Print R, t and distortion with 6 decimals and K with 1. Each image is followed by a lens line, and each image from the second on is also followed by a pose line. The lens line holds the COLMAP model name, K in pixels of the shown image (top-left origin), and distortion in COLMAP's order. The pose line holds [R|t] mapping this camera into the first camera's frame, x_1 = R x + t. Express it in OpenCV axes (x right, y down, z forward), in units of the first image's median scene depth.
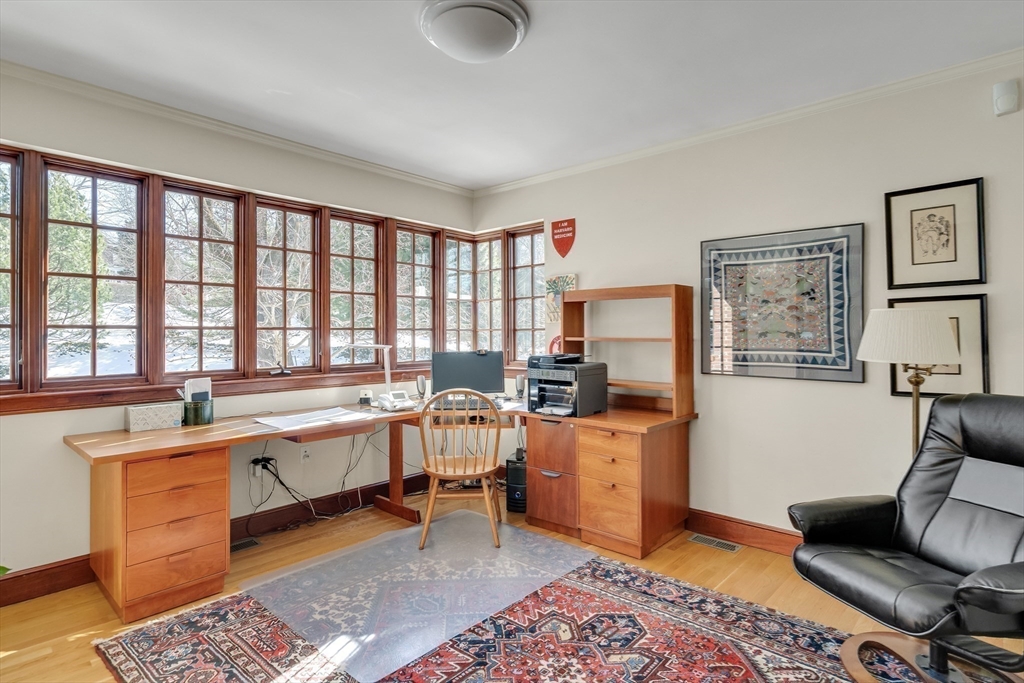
lens RADIAL K [[538.0, 0, 495.4], [0, 538.0, 325.2], [0, 0, 1]] dist [0.010480, -0.002774]
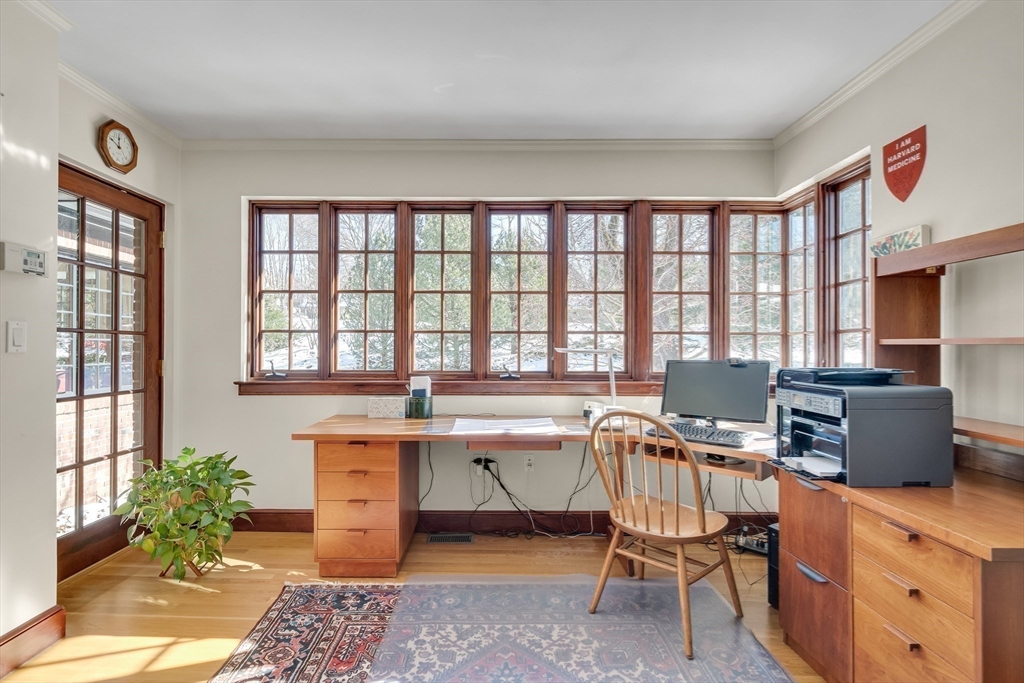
lens RADIAL K [[476.9, 0, 510.5], [0, 476.9, 344.6], [0, 0, 1]] dist [-0.000270, -0.000202]
pose [[0.675065, -0.001770, -0.737756, 0.263573], [0.006476, 0.999973, 0.003526, 0.027136], [0.737730, -0.007158, 0.675058, 0.420310]]
